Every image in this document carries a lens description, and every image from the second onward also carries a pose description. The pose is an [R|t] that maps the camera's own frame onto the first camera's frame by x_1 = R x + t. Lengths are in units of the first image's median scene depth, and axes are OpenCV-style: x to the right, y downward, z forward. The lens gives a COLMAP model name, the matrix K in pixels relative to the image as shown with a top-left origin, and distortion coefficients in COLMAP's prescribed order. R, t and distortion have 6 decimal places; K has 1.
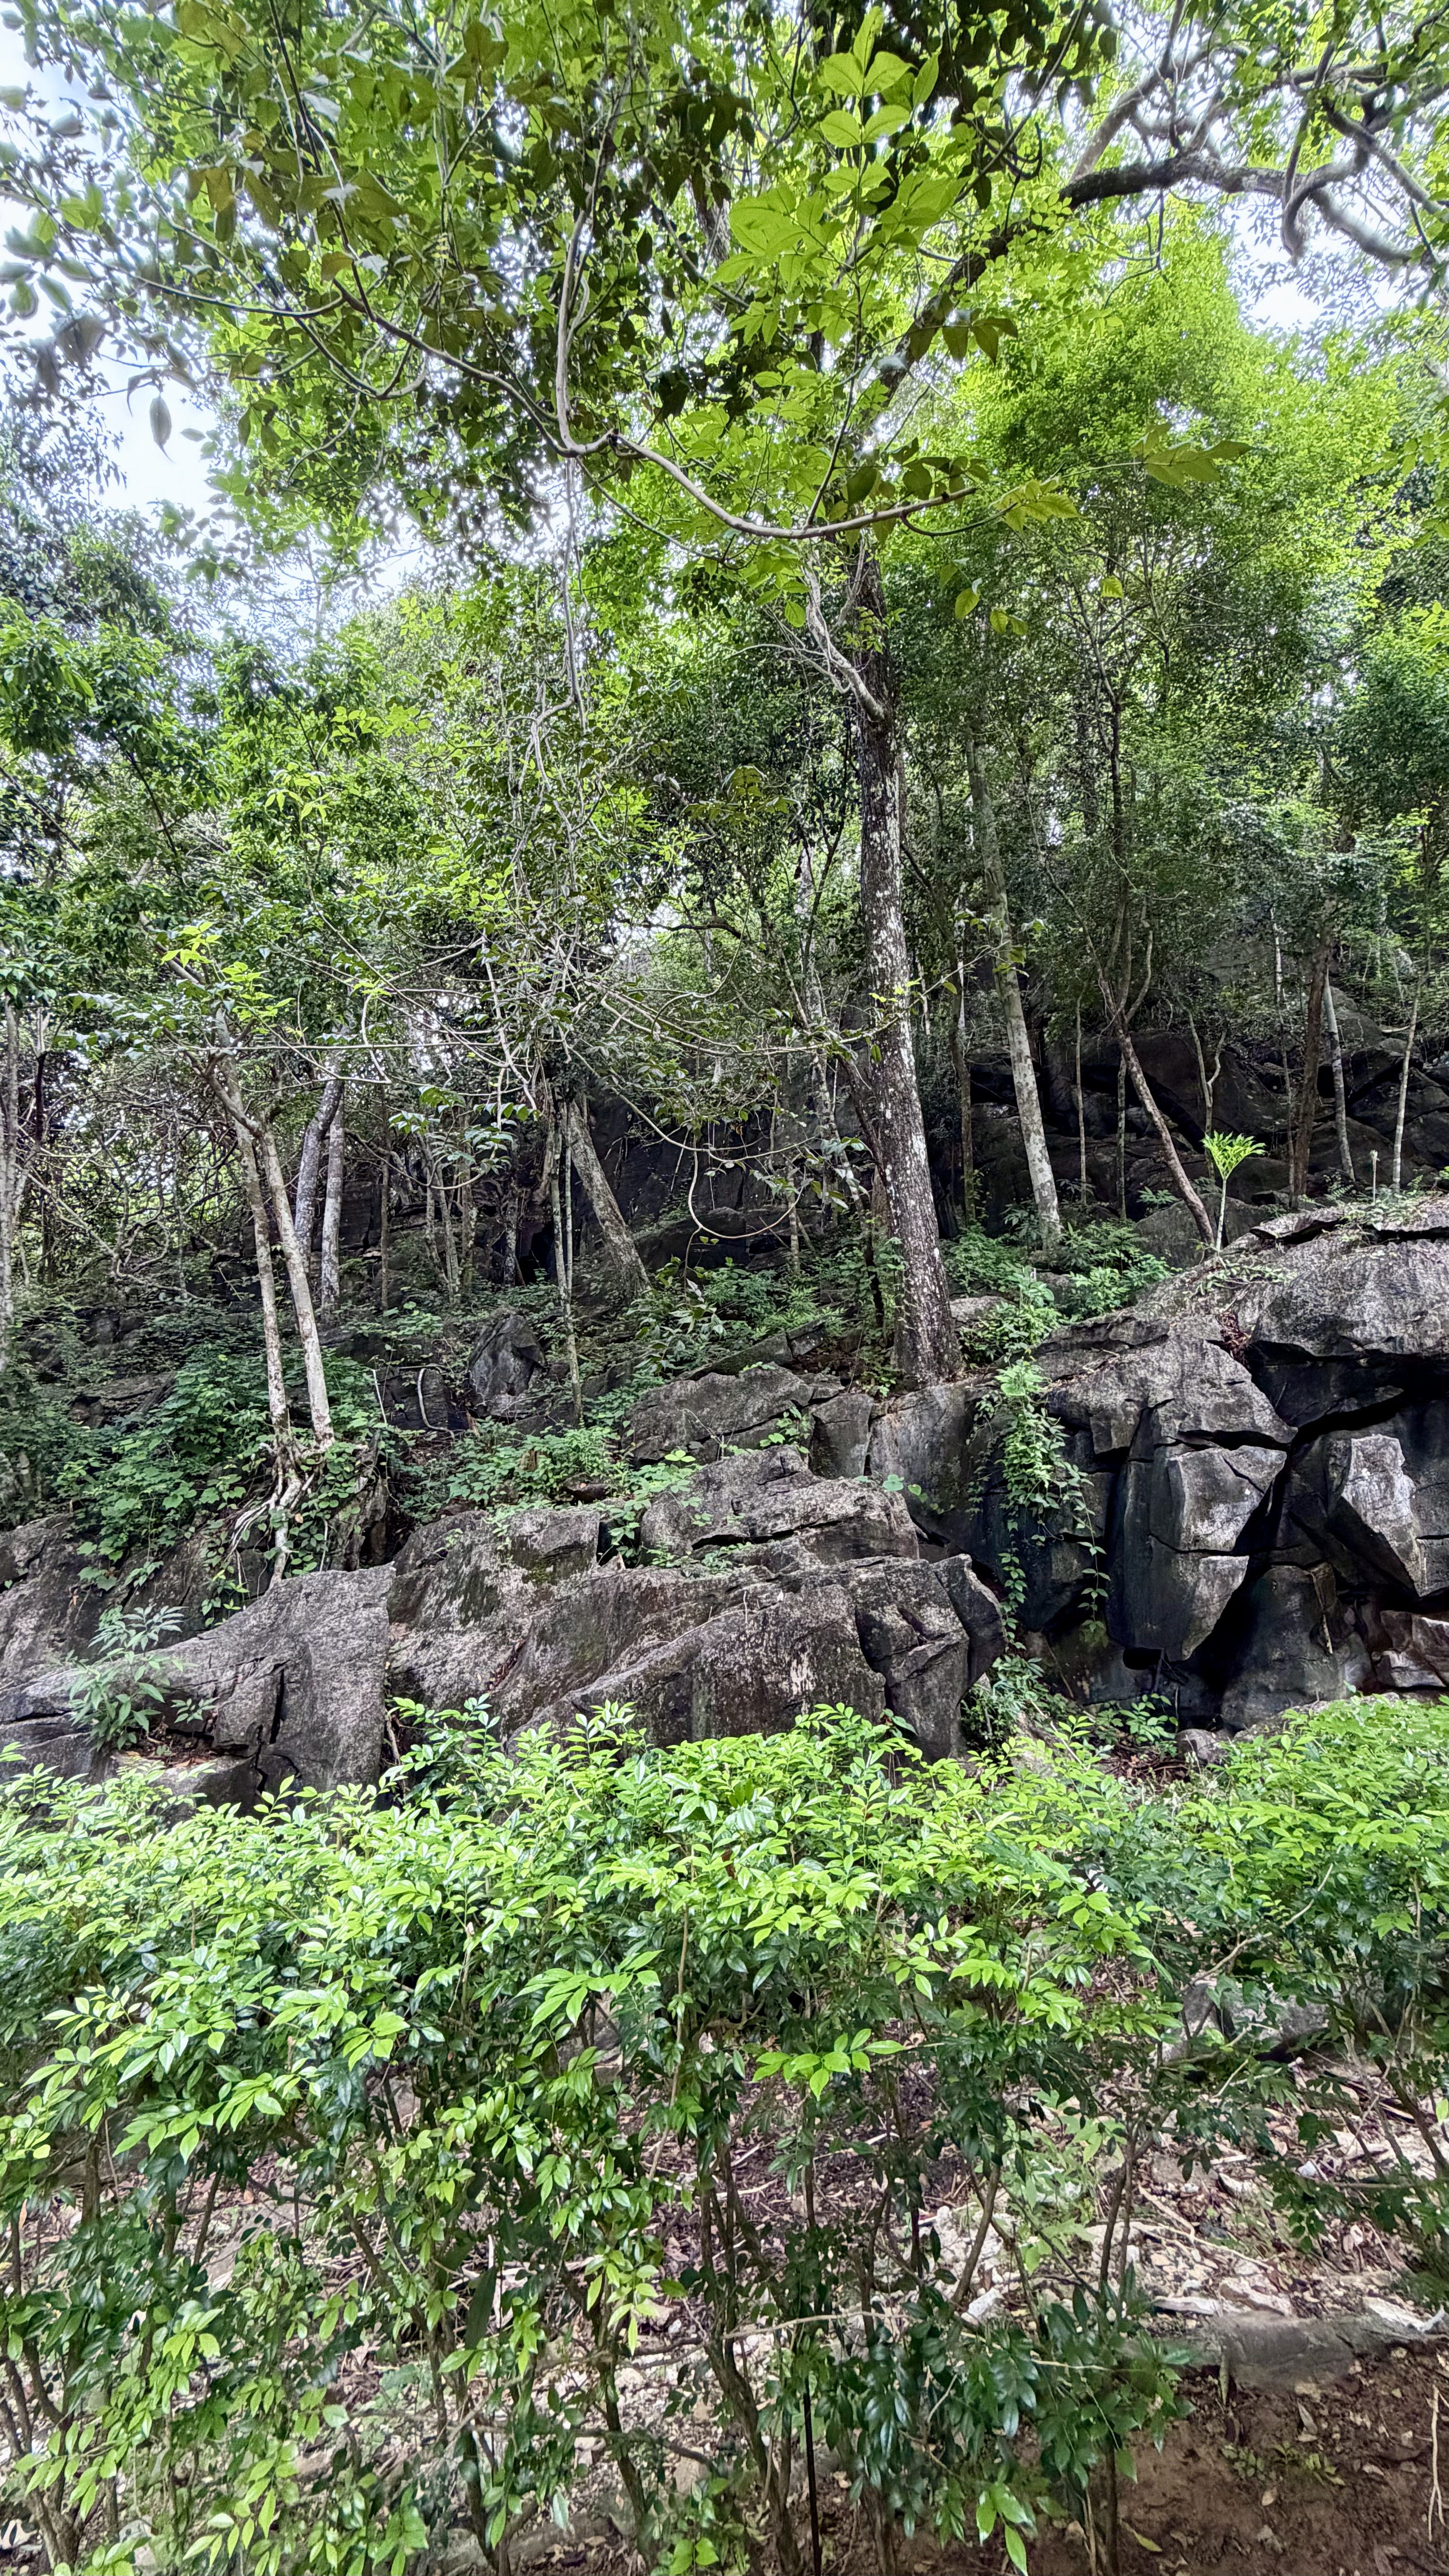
lens RADIAL K [[1036.6, 0, 724.5], [0, 1036.6, 1288.0], [0, 0, 1]] dist [0.002666, 0.000016]
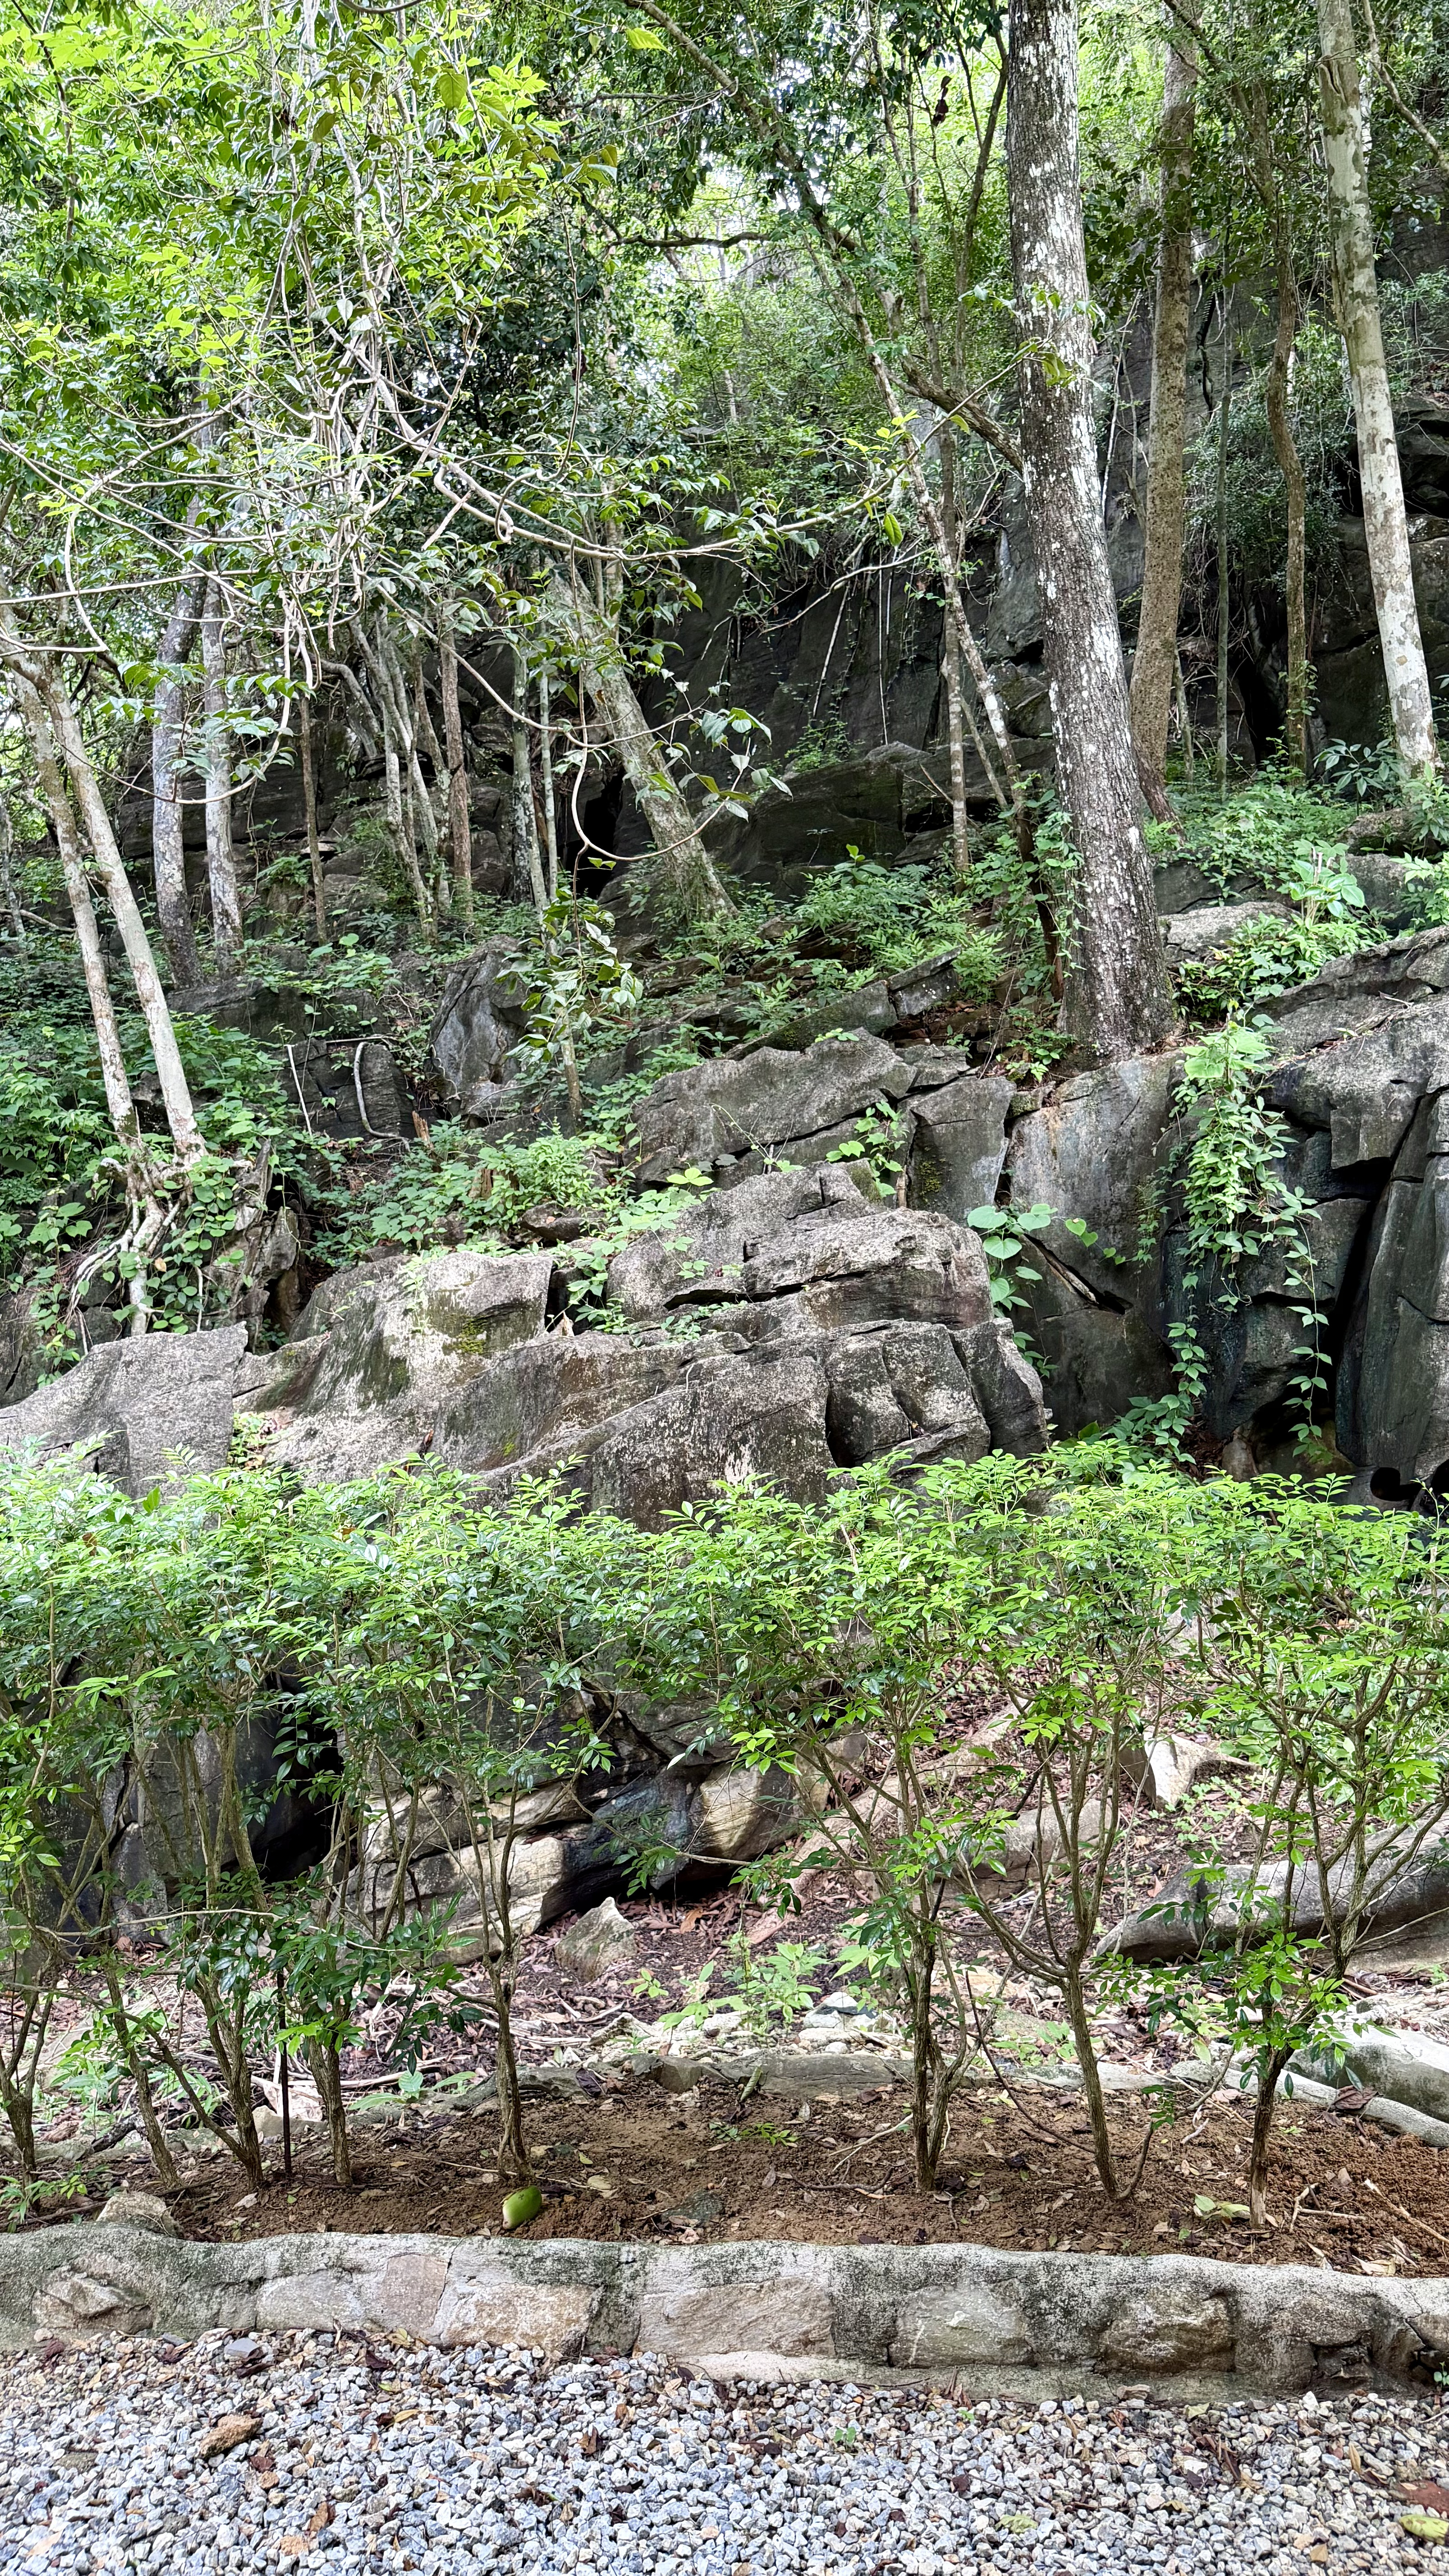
lens RADIAL K [[1817.9, 0, 724.5], [0, 1817.9, 1288.0], [0, 0, 1]] dist [0.160643, -0.241378]
pose [[0.985331, 0.006900, -0.170515, 0.172468], [0.031324, 0.974894, 0.220456, -0.024332], [0.167755, -0.222563, 0.960377, -0.130364]]
